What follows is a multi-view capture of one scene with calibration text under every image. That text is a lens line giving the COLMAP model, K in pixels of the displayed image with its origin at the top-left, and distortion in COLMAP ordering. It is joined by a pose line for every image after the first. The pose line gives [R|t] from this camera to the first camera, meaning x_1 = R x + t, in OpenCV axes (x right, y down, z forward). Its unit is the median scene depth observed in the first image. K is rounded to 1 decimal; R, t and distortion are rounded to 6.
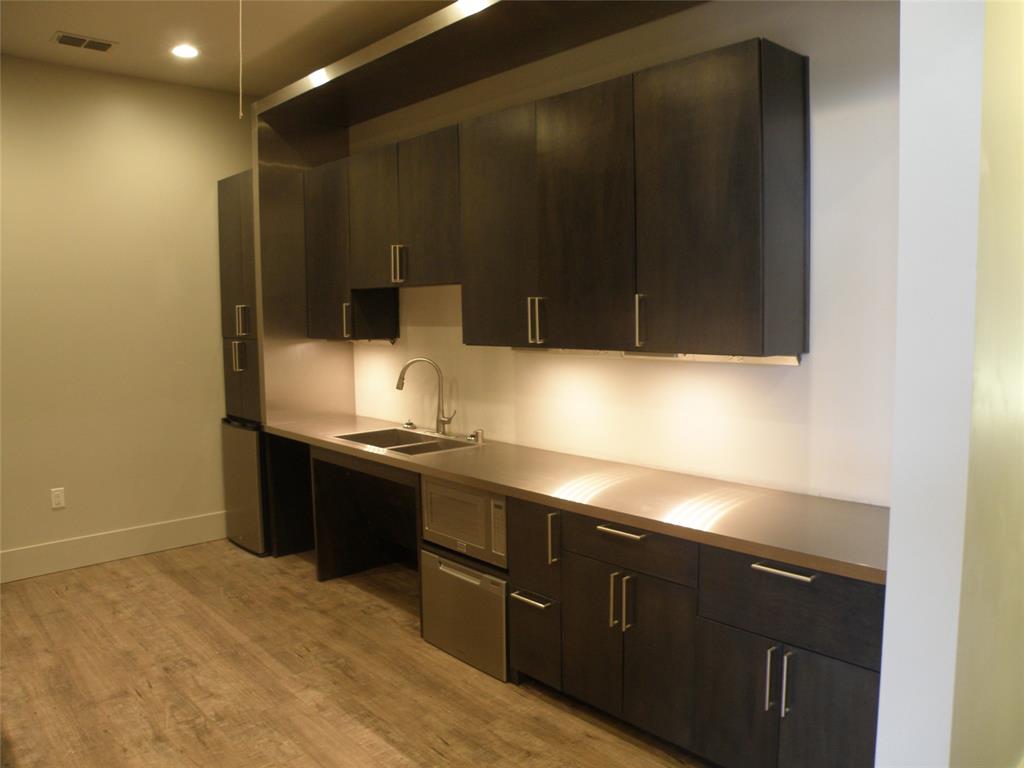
lens RADIAL K [[788.4, 0, 518.3], [0, 788.4, 389.2], [0, 0, 1]] dist [-0.177038, 0.140794]
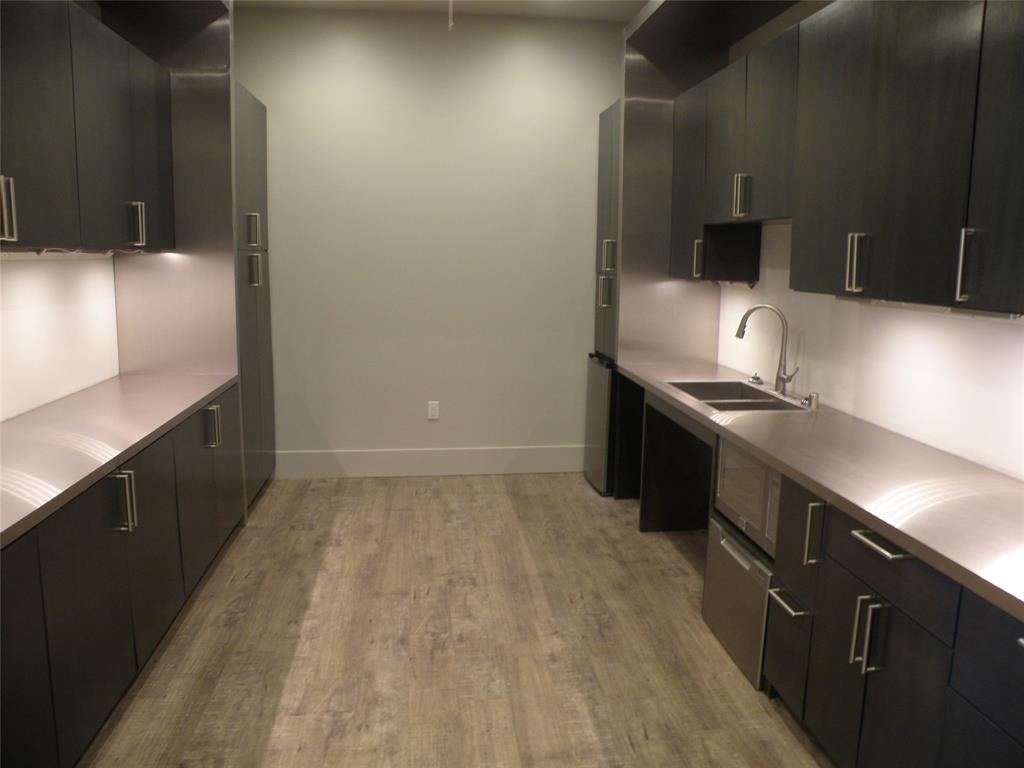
lens RADIAL K [[788.4, 0, 518.3], [0, 788.4, 389.2], [0, 0, 1]] dist [-0.177038, 0.140794]
pose [[0.813461, 0.117802, -0.569565, 0.185394], [-0.079105, 0.992583, 0.092315, -0.004276], [0.576215, -0.030039, 0.816746, 0.156420]]
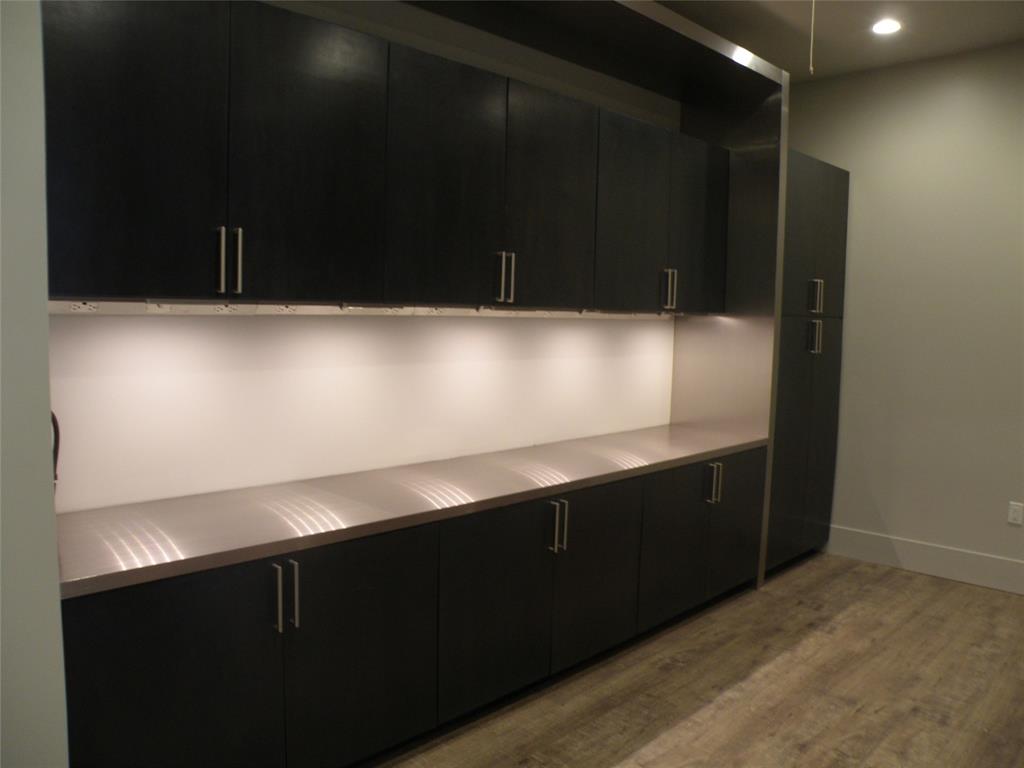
lens RADIAL K [[788.4, 0, 518.3], [0, 788.4, 389.2], [0, 0, 1]] dist [-0.177038, 0.140794]
pose [[0.051319, 0.106123, -0.993028, 0.316166], [-0.119606, 0.987834, 0.099387, -0.029942], [0.991494, 0.113672, 0.063388, 0.402632]]
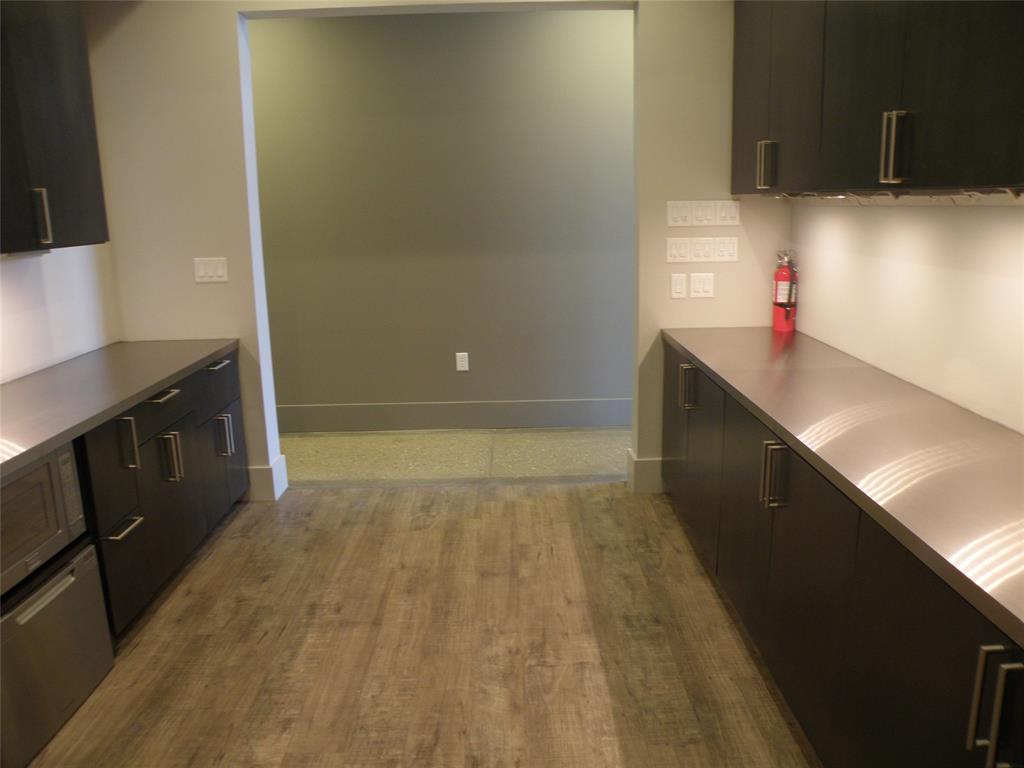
lens RADIAL K [[788.4, 0, 518.3], [0, 788.4, 389.2], [0, 0, 1]] dist [-0.177038, 0.140794]
pose [[-0.749529, -0.130284, 0.649025, -0.736036], [0.090082, 0.951247, 0.294983, -0.084214], [-0.655814, 0.279563, -0.701251, 1.075586]]
